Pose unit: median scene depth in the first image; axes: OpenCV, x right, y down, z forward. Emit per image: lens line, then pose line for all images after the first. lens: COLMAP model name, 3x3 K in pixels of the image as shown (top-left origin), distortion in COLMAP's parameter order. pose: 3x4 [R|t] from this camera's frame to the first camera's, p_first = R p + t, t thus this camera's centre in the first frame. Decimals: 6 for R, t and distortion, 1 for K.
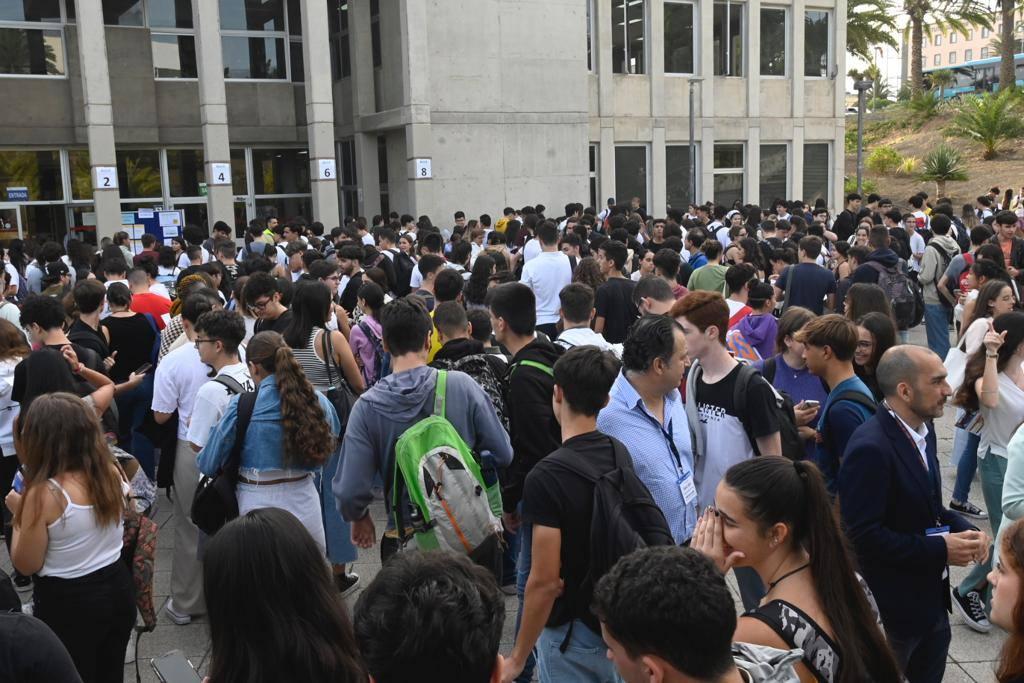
lens RADIAL K [[1117.5, 0, 512.0], [0, 1117.5, 341.5], [0, 0, 1]] dist [0.056102, 0.013437]
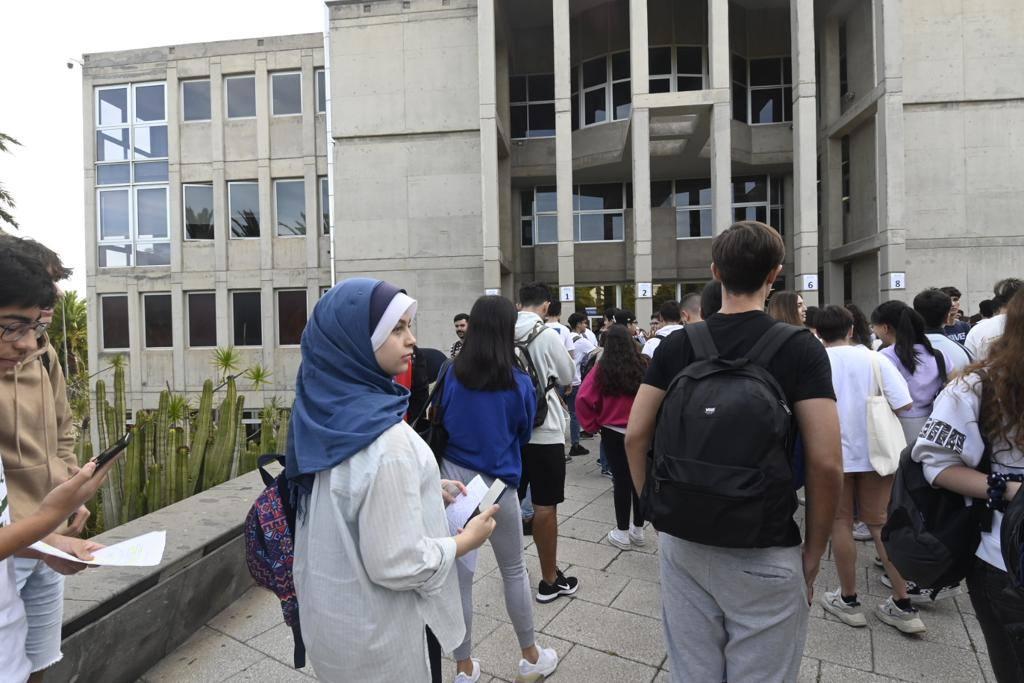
lens RADIAL K [[556.5, 0, 512.0], [0, 556.5, 341.5], [0, 0, 1]] dist [0.000129, -0.003023]
pose [[0.845344, 0.017332, -0.533940, -0.100741], [-0.083976, 0.991359, -0.100772, 0.004870], [0.527580, 0.130025, 0.839495, 0.265026]]
